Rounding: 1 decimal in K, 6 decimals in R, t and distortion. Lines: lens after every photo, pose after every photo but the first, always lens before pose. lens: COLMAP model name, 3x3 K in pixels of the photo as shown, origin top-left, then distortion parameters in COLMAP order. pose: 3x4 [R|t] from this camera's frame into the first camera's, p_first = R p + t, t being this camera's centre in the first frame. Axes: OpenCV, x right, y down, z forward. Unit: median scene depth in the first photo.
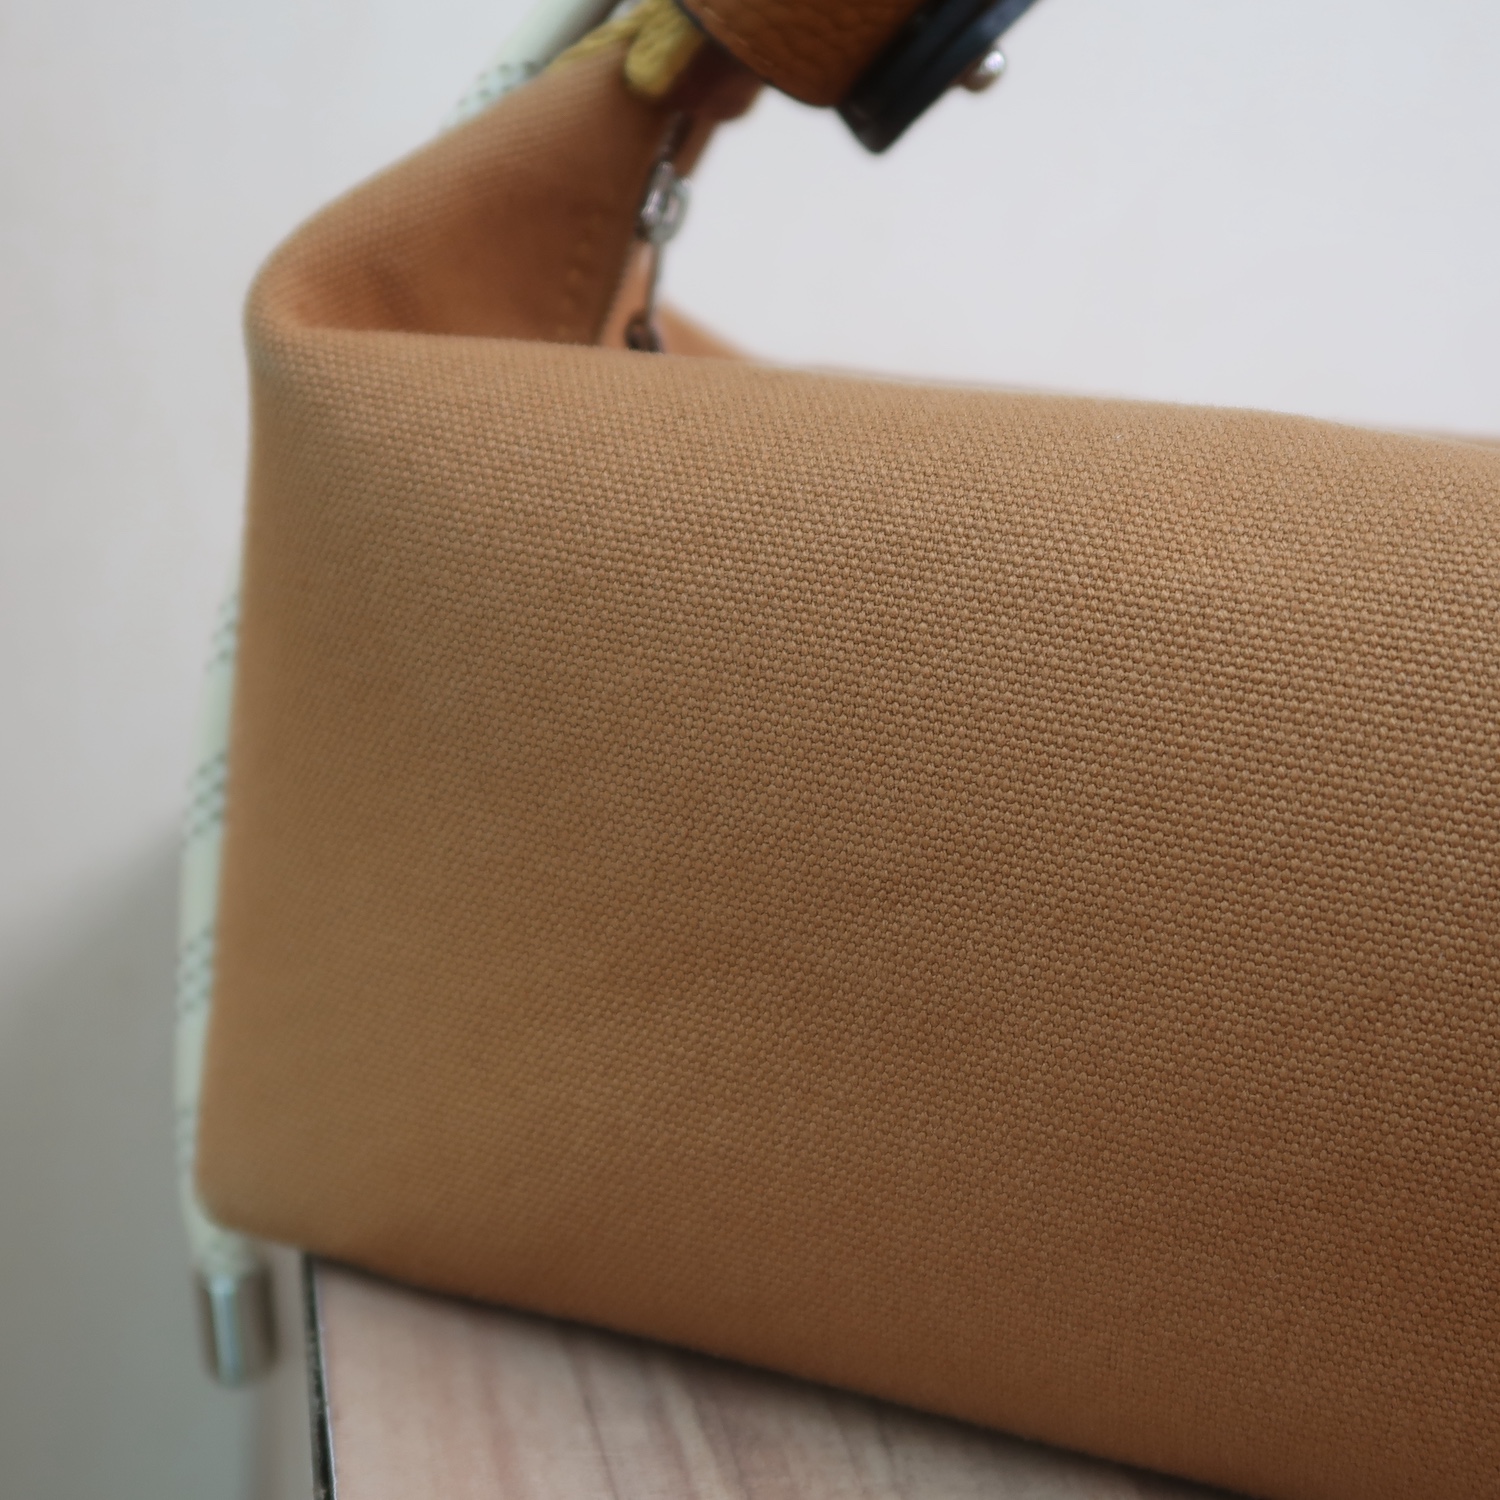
lens RADIAL K [[2557.8, 0, 737.6], [0, 2557.8, 758.2], [0, 0, 1]] dist [-0.005852, 0.000000]
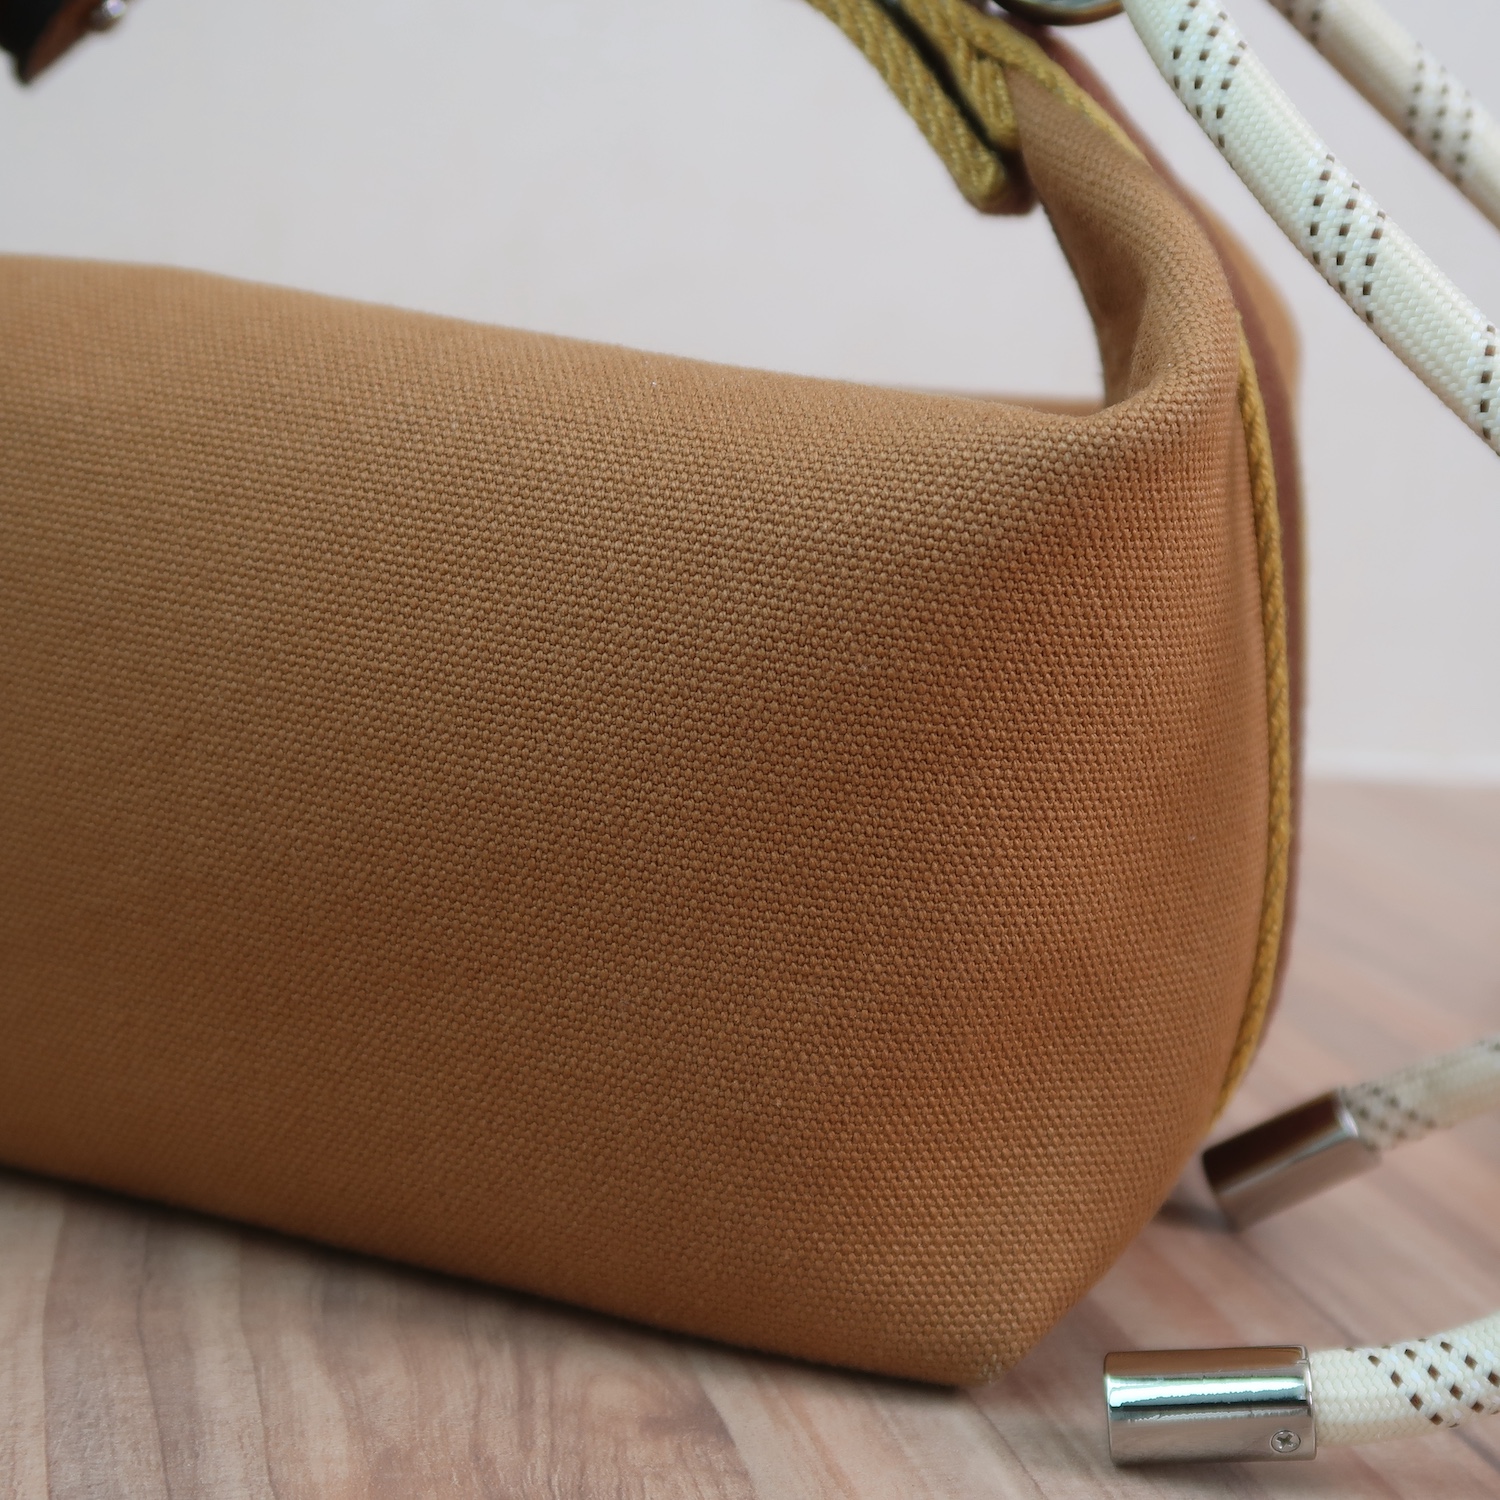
lens RADIAL K [[2557.8, 0, 756.8], [0, 2557.8, 743.8], [0, 0, 1]] dist [-0.005852, 0.000000]
pose [[0.997374, 0.019890, 0.069636, 0.436352], [-0.016572, 0.998714, -0.047908, 0.149978], [-0.070499, 0.046629, 0.996421, -0.201306]]
